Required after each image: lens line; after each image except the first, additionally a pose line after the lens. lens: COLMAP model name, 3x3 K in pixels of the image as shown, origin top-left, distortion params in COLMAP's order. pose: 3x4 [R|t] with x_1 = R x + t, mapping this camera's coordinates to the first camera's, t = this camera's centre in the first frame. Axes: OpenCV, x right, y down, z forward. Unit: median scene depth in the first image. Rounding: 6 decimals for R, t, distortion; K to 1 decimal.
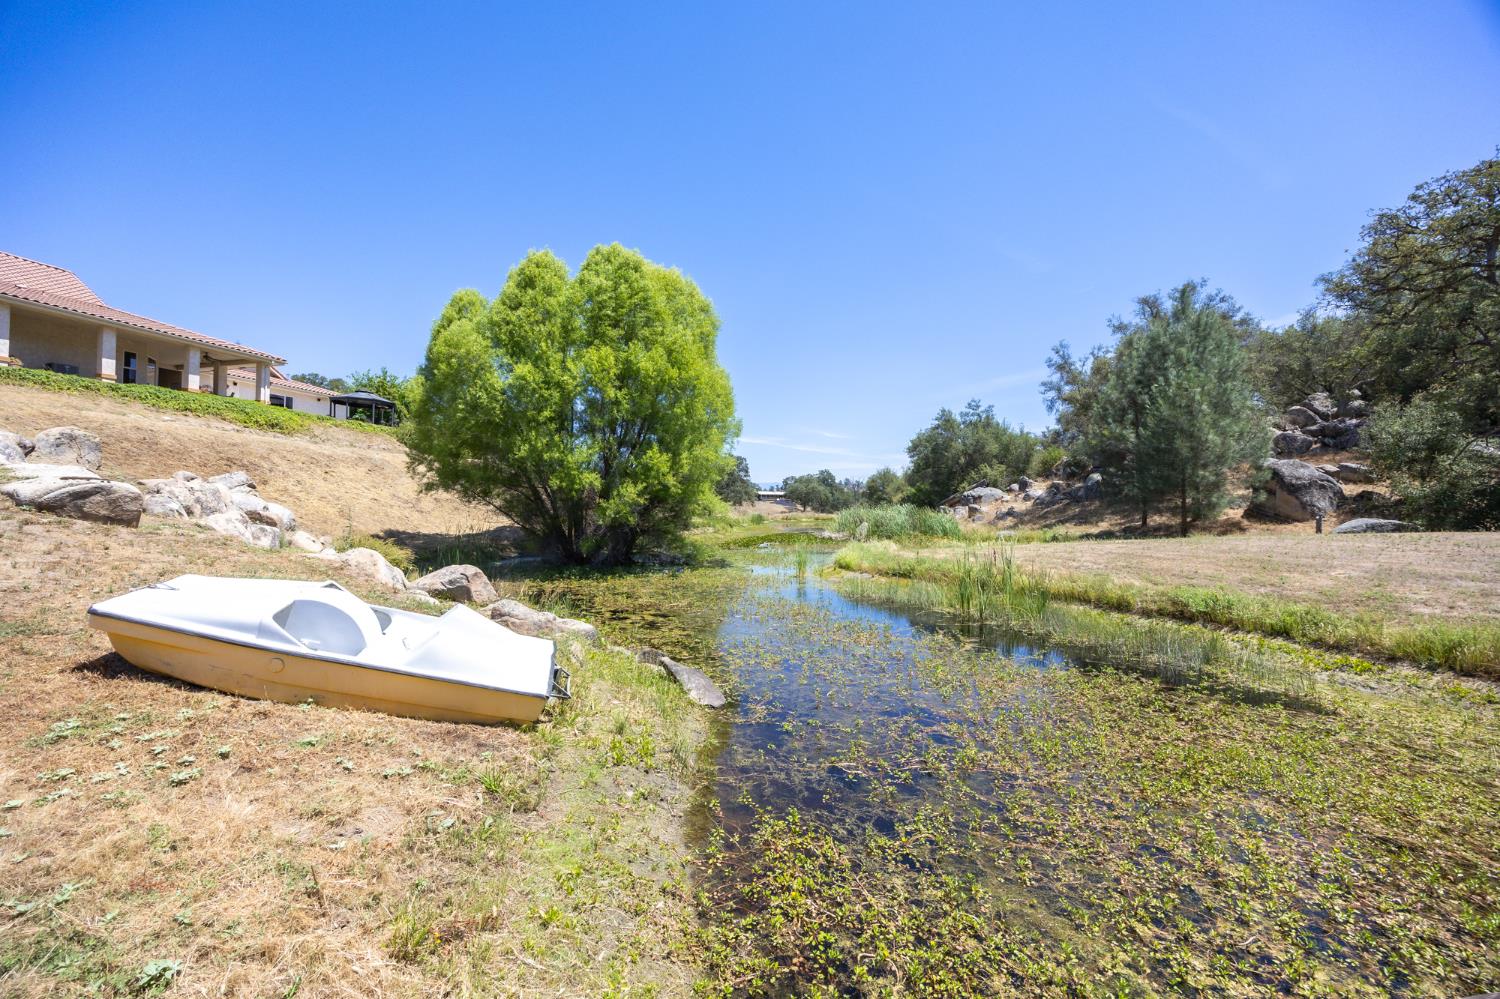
lens RADIAL K [[587.0, 0, 745.0], [0, 587.0, 501.6], [0, 0, 1]] dist [0.007126, 0.000039]
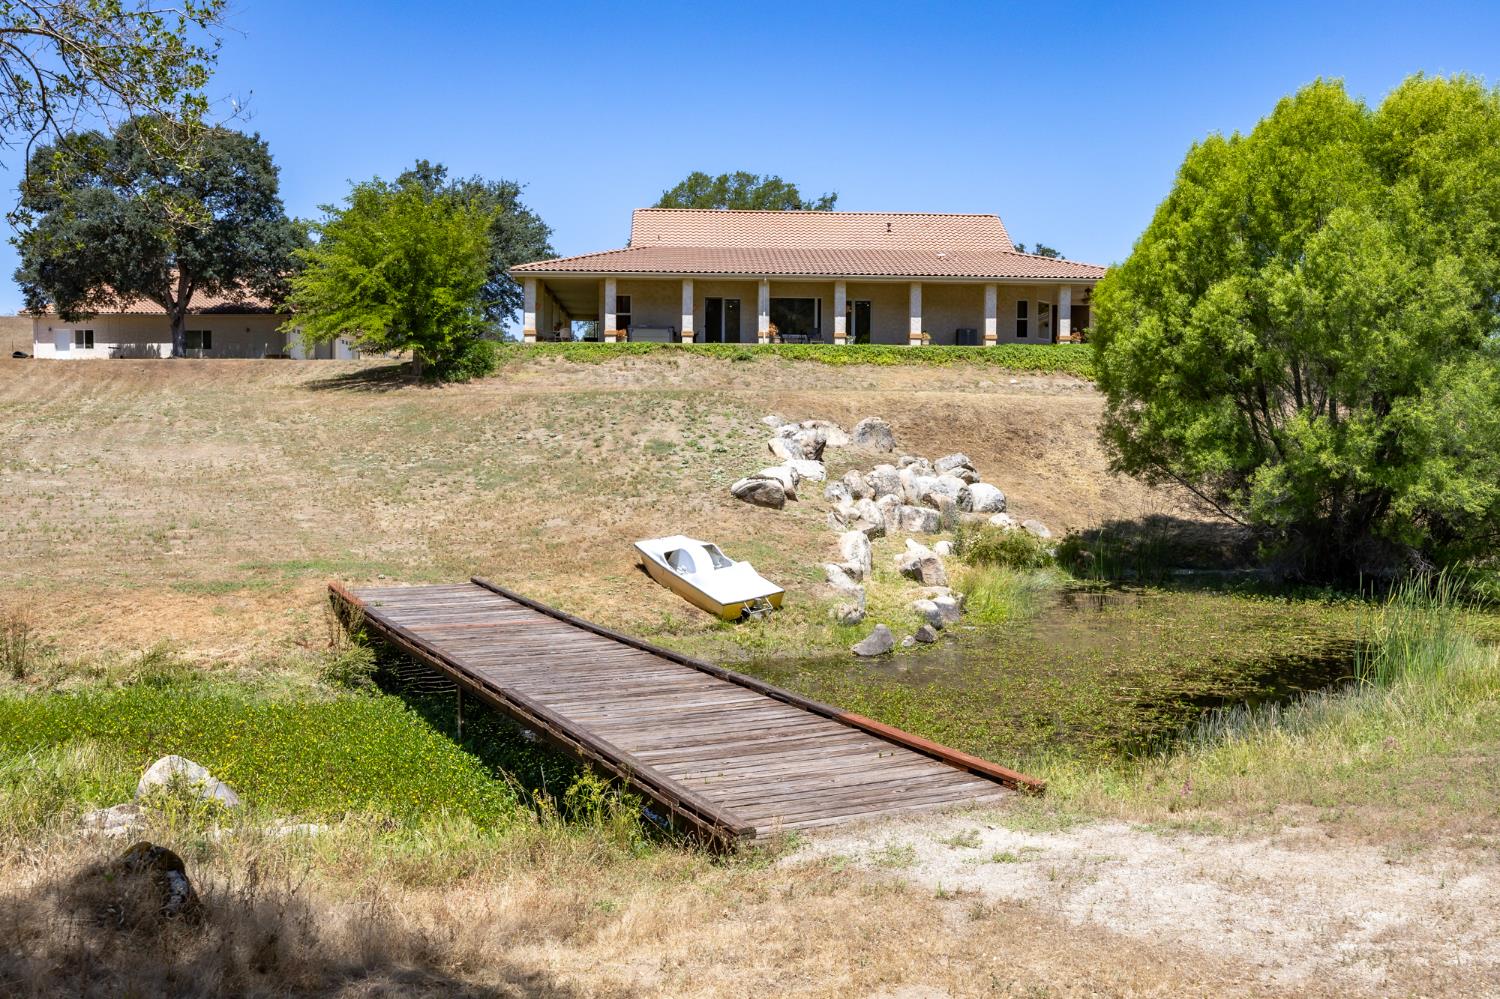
lens RADIAL K [[1278.8, 0, 745.7], [0, 1278.8, 501.3], [0, 0, 1]] dist [0.033181, 0.001090]
pose [[0.356934, 0.035437, -0.933457, 1.054029], [0.008401, 0.999118, 0.041143, -0.059270], [0.934092, -0.022528, 0.356321, -0.139965]]
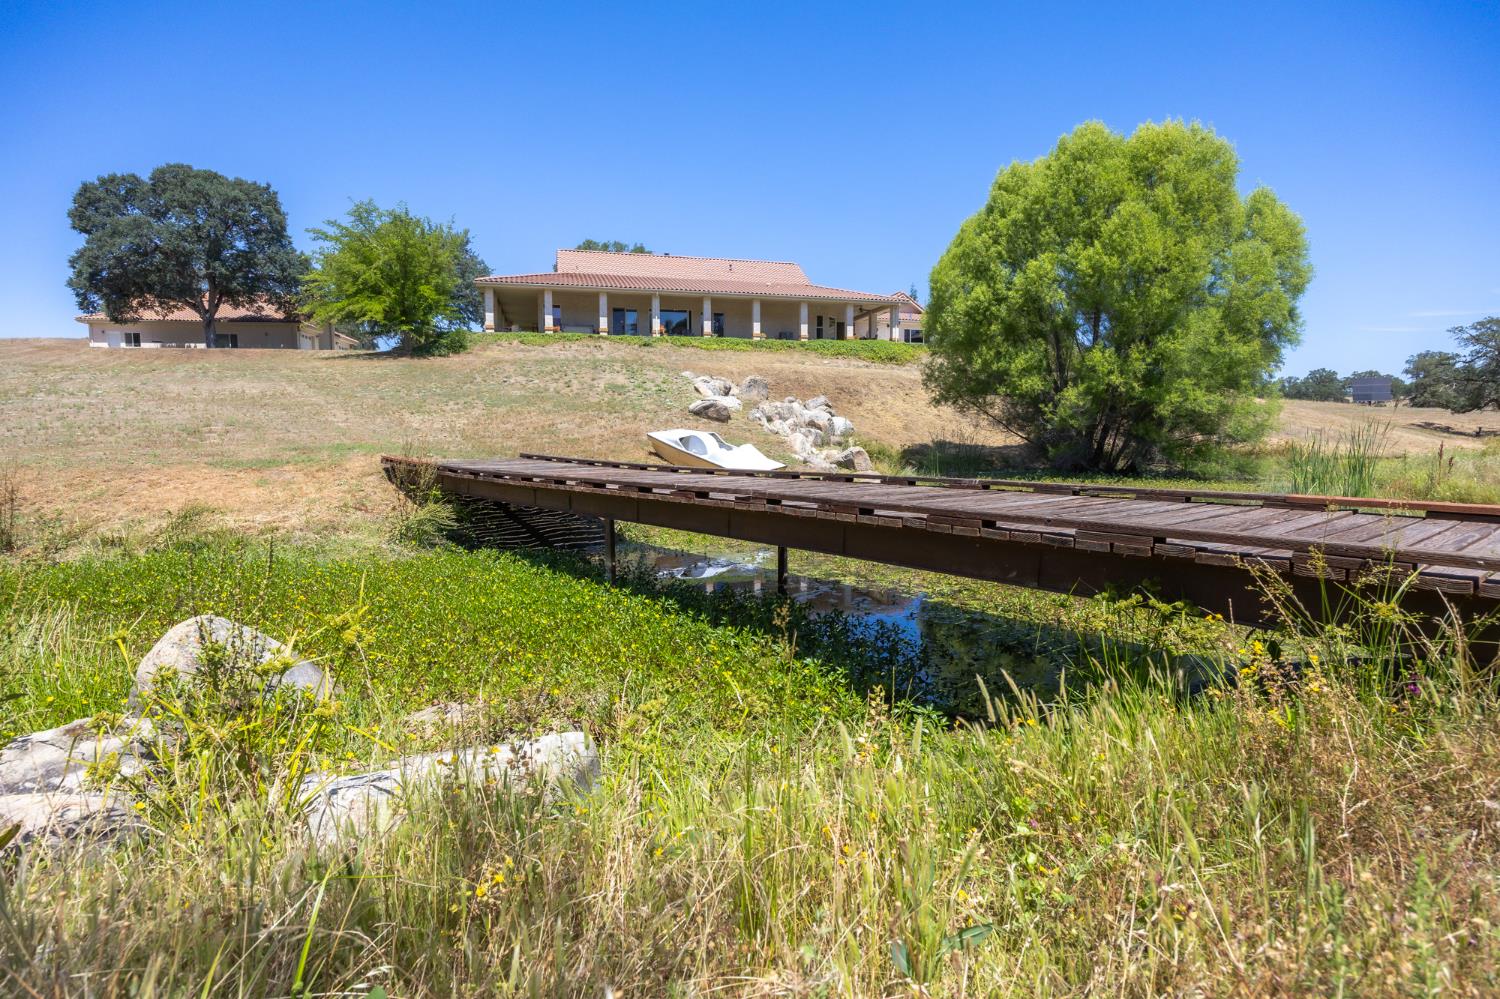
lens RADIAL K [[741.2, 0, 751.7], [0, 741.2, 497.3], [0, 0, 1]] dist [0.001458, 0.001856]
pose [[0.543080, 0.056970, -0.837746, 0.598090], [0.019676, 0.996558, 0.080525, 0.047465], [0.839451, -0.060215, 0.540090, -0.163619]]
